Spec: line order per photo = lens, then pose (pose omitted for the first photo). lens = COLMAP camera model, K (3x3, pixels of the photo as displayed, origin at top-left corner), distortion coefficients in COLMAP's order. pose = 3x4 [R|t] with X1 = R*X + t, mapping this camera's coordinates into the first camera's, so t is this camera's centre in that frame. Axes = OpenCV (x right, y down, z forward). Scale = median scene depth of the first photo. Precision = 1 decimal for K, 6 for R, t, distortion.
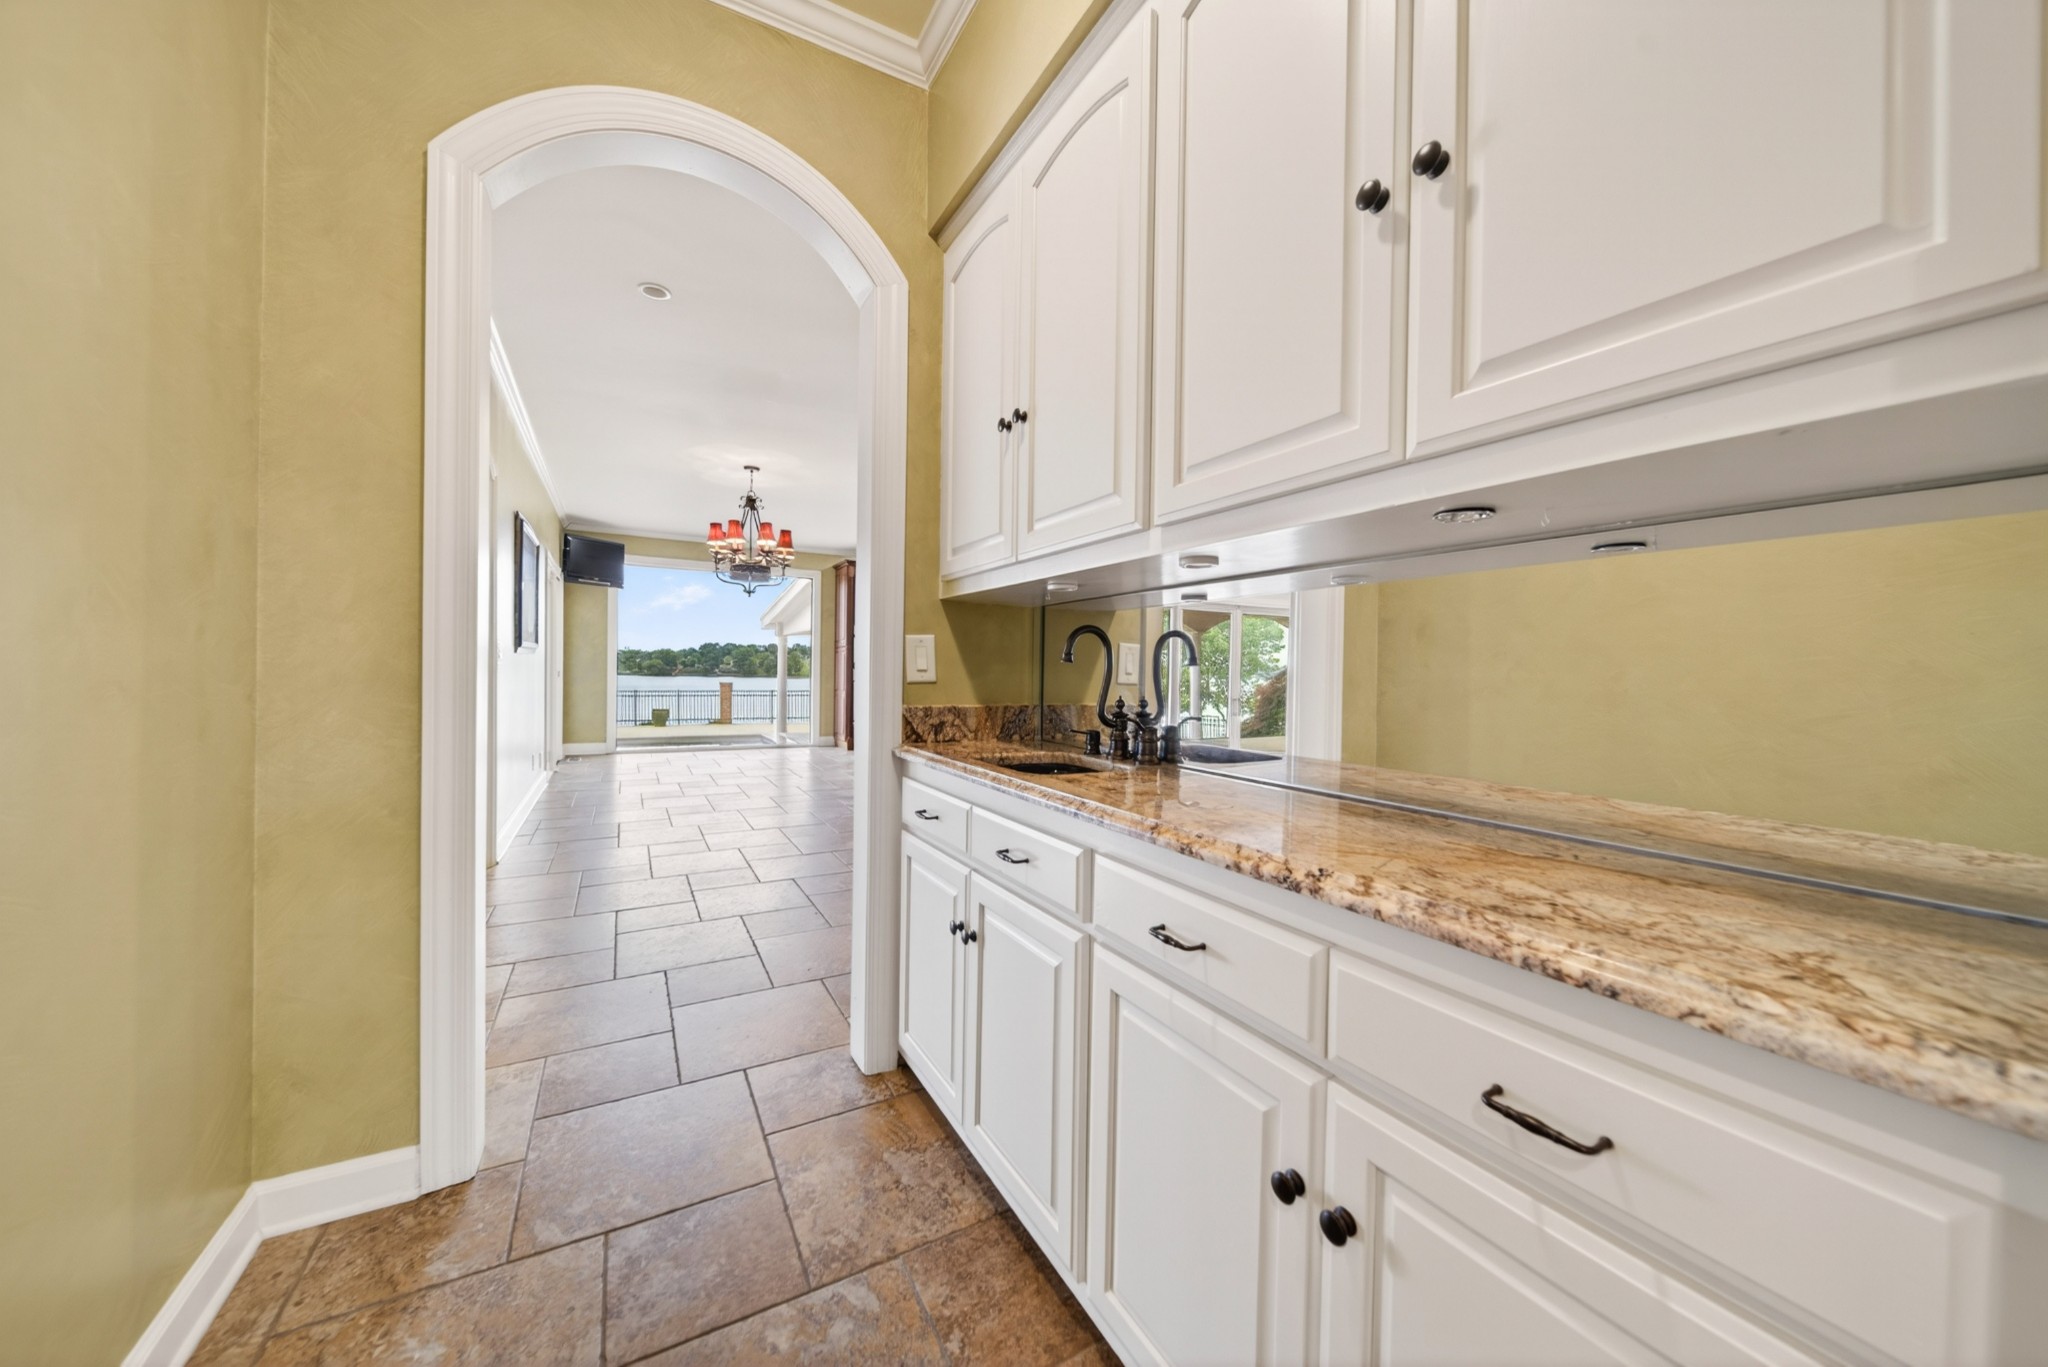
lens RADIAL K [[717.7, 0, 1021.4], [0, 717.7, 675.9], [0, 0, 1]] dist [-0.001468, -0.000321]
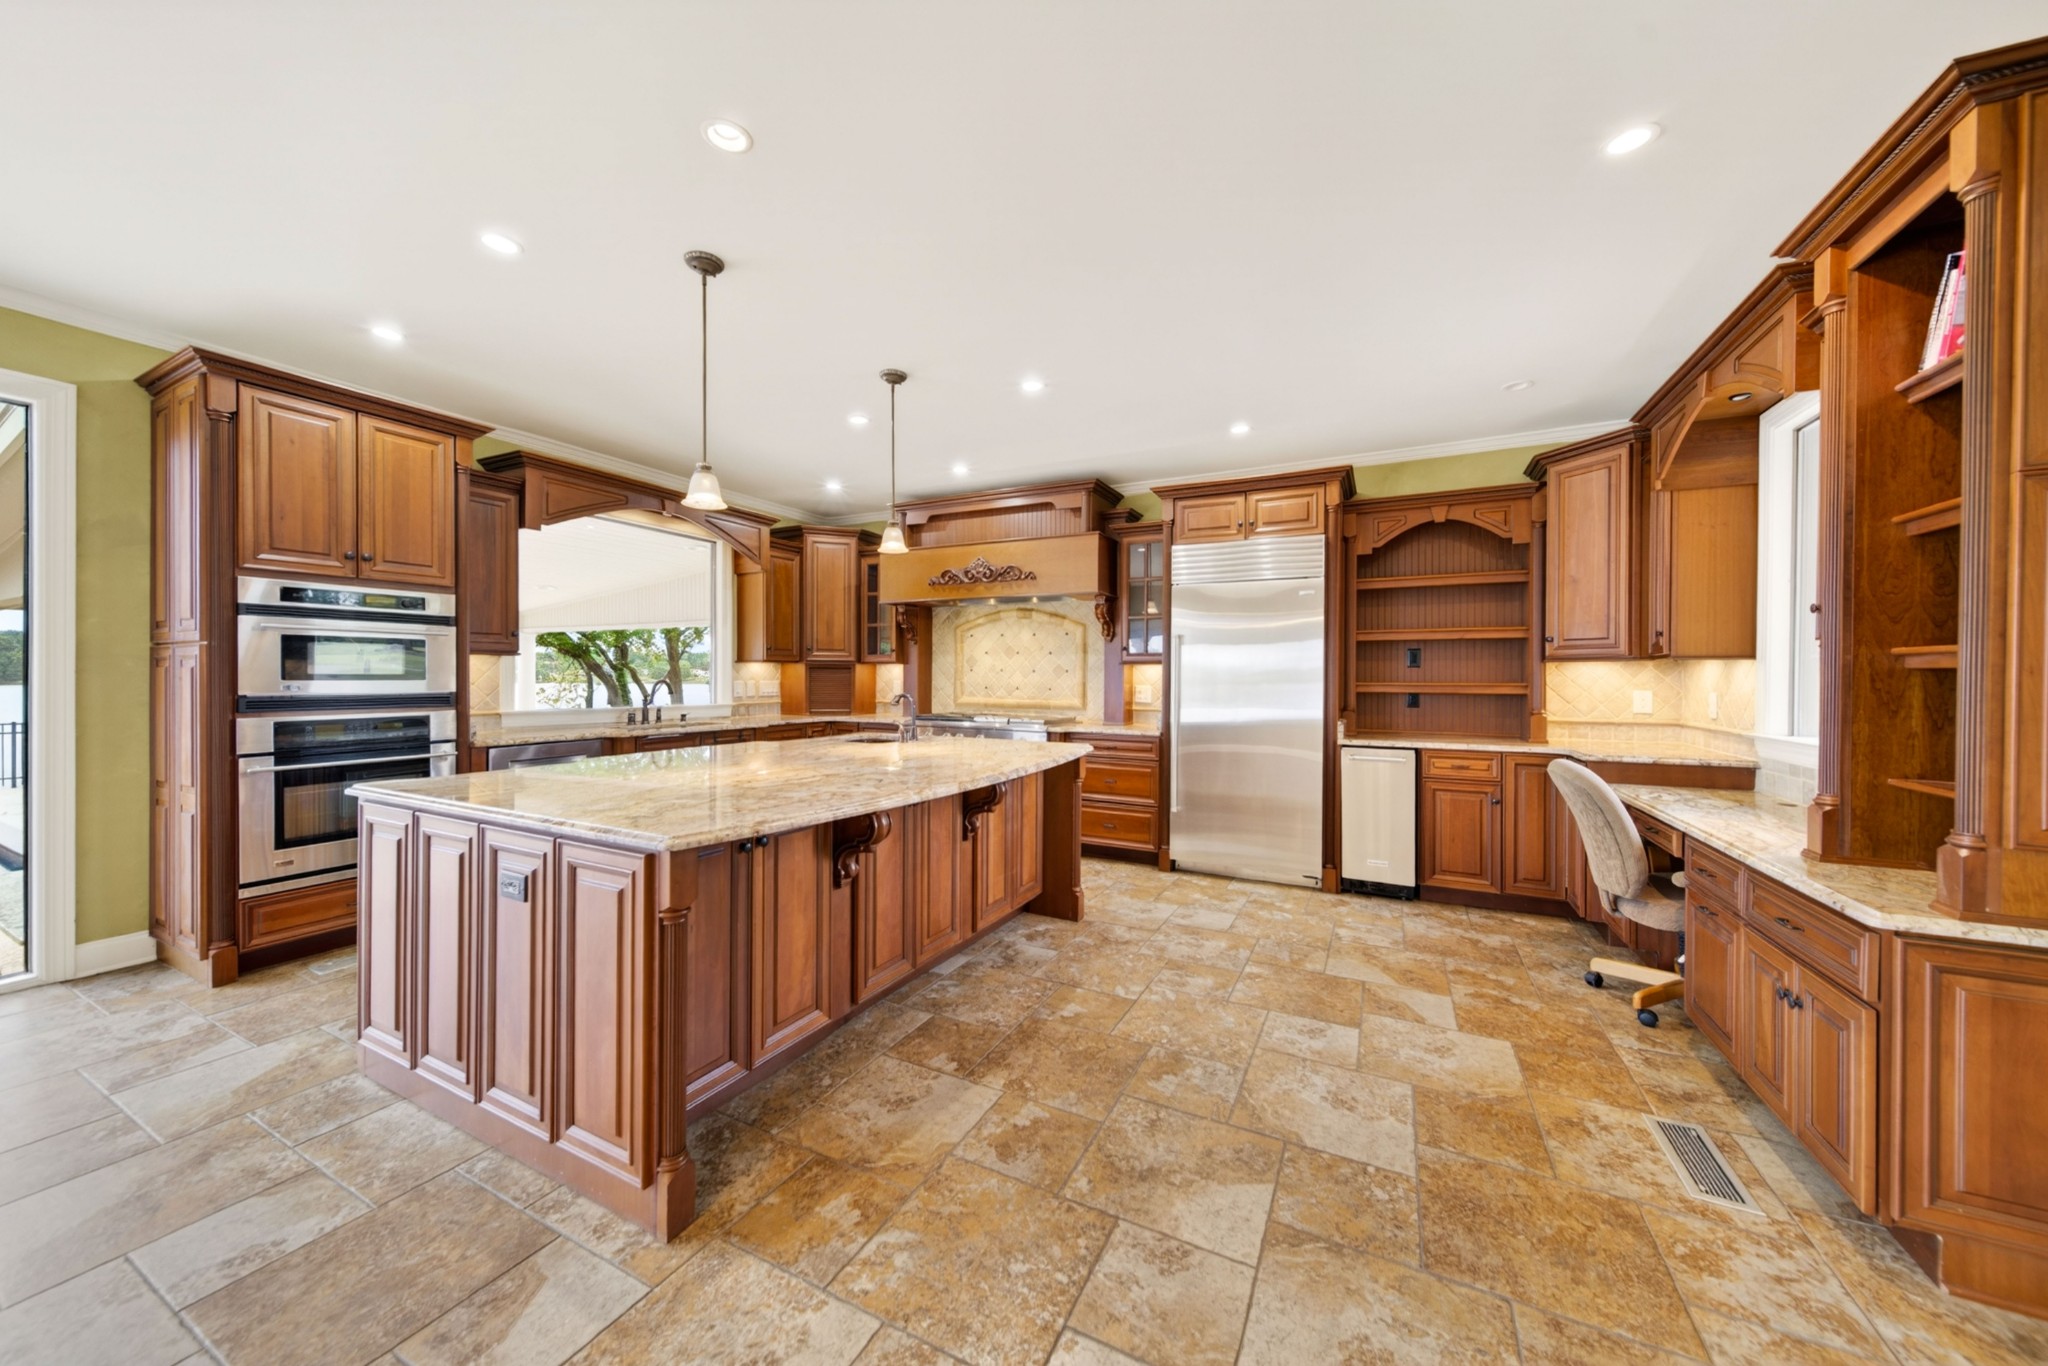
lens RADIAL K [[717.7, 0, 1019.7], [0, 717.7, 680.4], [0, 0, 1]] dist [-0.001468, -0.000321]
pose [[0.832036, -0.012333, 0.554584, -0.121693], [0.012485, 0.999916, 0.003505, -0.022895], [-0.554580, 0.004007, 0.832120, 0.543530]]
